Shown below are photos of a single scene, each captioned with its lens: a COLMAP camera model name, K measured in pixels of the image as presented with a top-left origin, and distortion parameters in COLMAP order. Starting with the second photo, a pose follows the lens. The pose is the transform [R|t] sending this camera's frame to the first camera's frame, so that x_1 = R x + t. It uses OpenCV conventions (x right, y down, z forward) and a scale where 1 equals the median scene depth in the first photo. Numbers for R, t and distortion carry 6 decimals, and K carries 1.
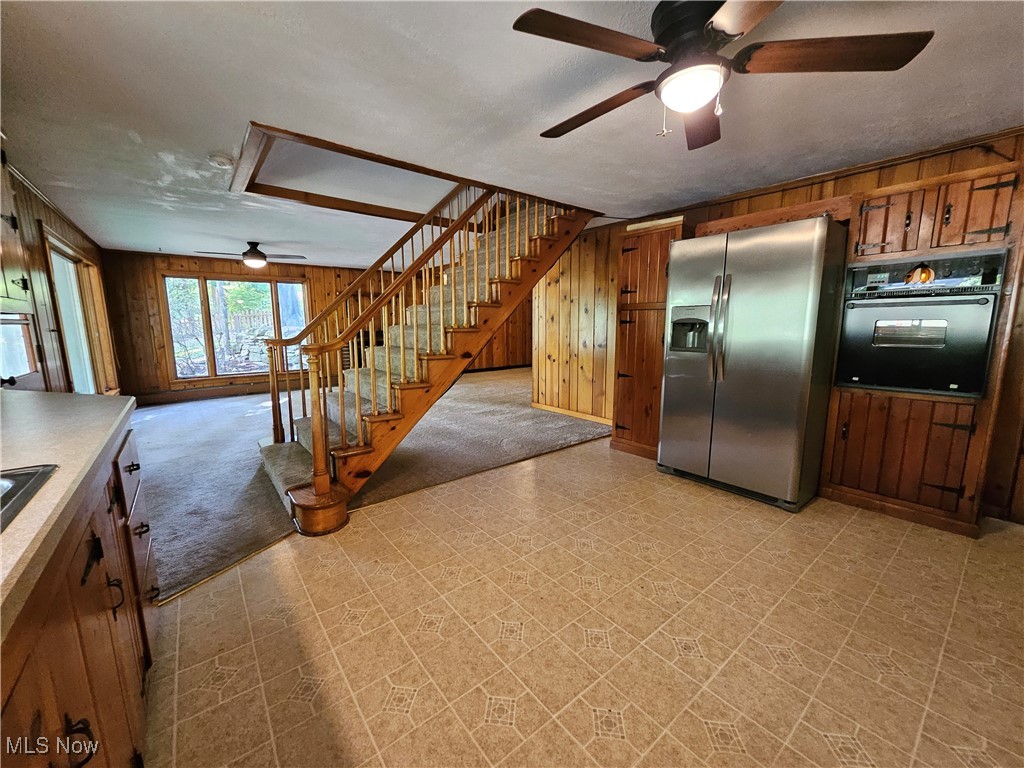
lens RADIAL K [[401.3, 0, 498.3], [0, 401.3, 383.3], [0, 0, 1]] dist [0.001801, -0.001545]
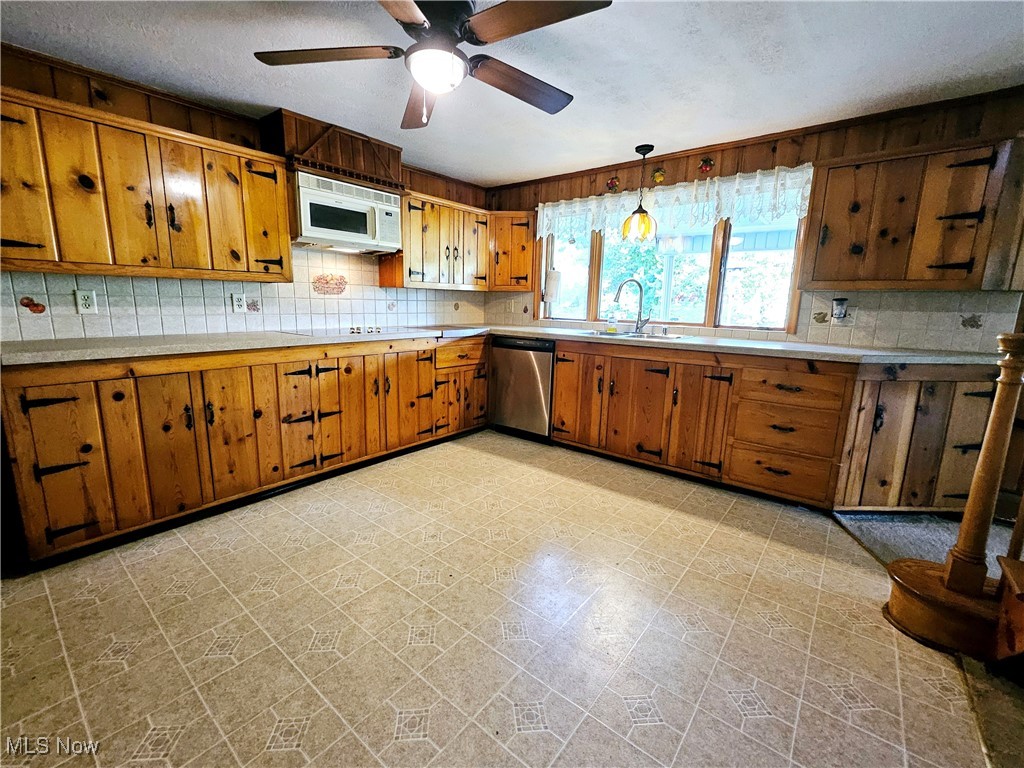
lens RADIAL K [[435.1, 0, 496.5], [0, 435.1, 380.7], [0, 0, 1]] dist [-0.001157, -0.000392]
pose [[-0.975436, 0.031317, -0.218046, 0.282618], [-0.041374, 0.946180, 0.320985, -0.153950], [0.216363, 0.322121, -0.921643, 1.109804]]
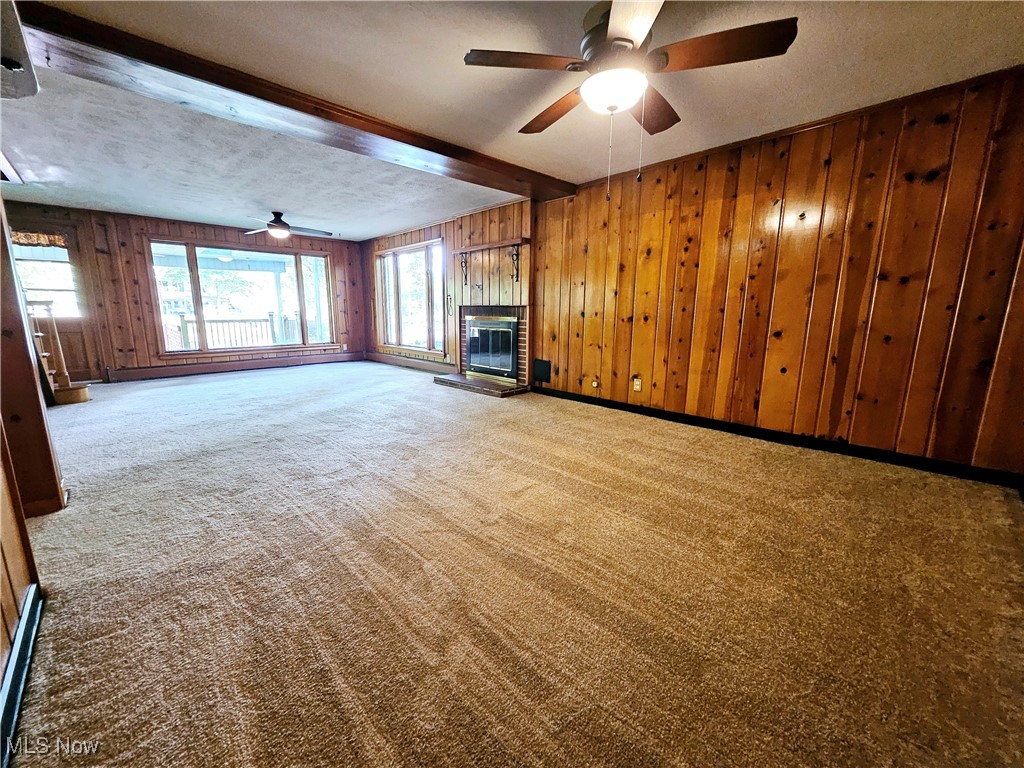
lens RADIAL K [[401.3, 0, 506.9], [0, 401.3, 381.9], [0, 0, 1]] dist [0.001801, -0.001545]
pose [[0.100327, 0.186394, -0.977339, 0.908341], [-0.151198, 0.973743, 0.170187, -0.331095], [0.983399, 0.130697, 0.125875, 2.576315]]
